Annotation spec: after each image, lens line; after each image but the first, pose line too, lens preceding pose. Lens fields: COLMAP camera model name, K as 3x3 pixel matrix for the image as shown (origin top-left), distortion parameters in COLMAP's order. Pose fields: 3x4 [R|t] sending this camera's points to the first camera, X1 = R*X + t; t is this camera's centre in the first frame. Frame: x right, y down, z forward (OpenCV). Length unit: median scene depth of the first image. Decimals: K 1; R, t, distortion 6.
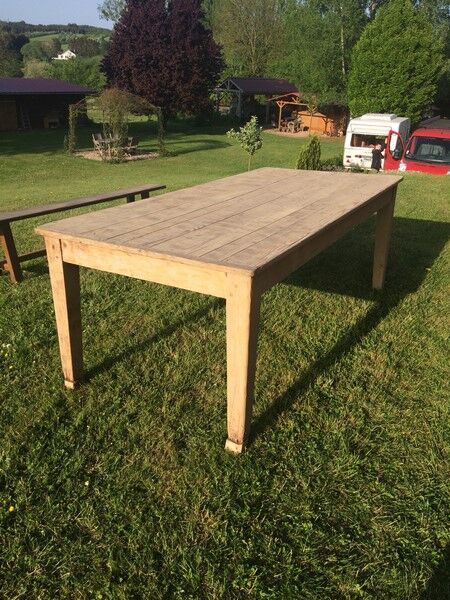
lens RADIAL K [[509.9, 0, 227.8], [0, 509.9, 303.3], [0, 0, 1]] dist [0.129880, -0.216152]
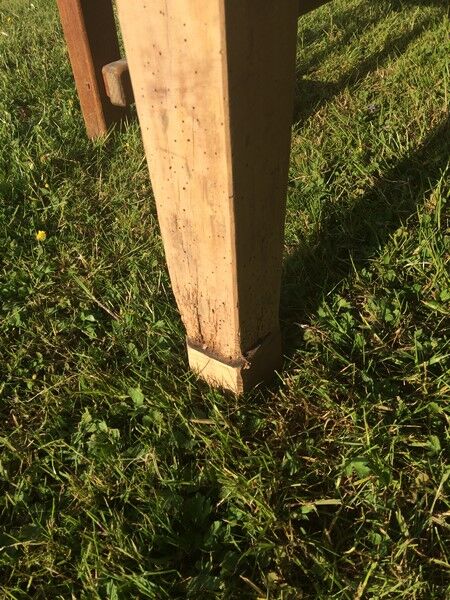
lens RADIAL K [[514.4, 0, 230.9], [0, 514.4, 299.1], [0, 0, 1]] dist [0.121502, -0.191271]
pose [[0.993410, -0.012675, -0.113909, -0.207692], [0.048455, 0.947123, 0.317191, 0.055164], [0.103865, -0.320620, 0.941496, 0.618504]]
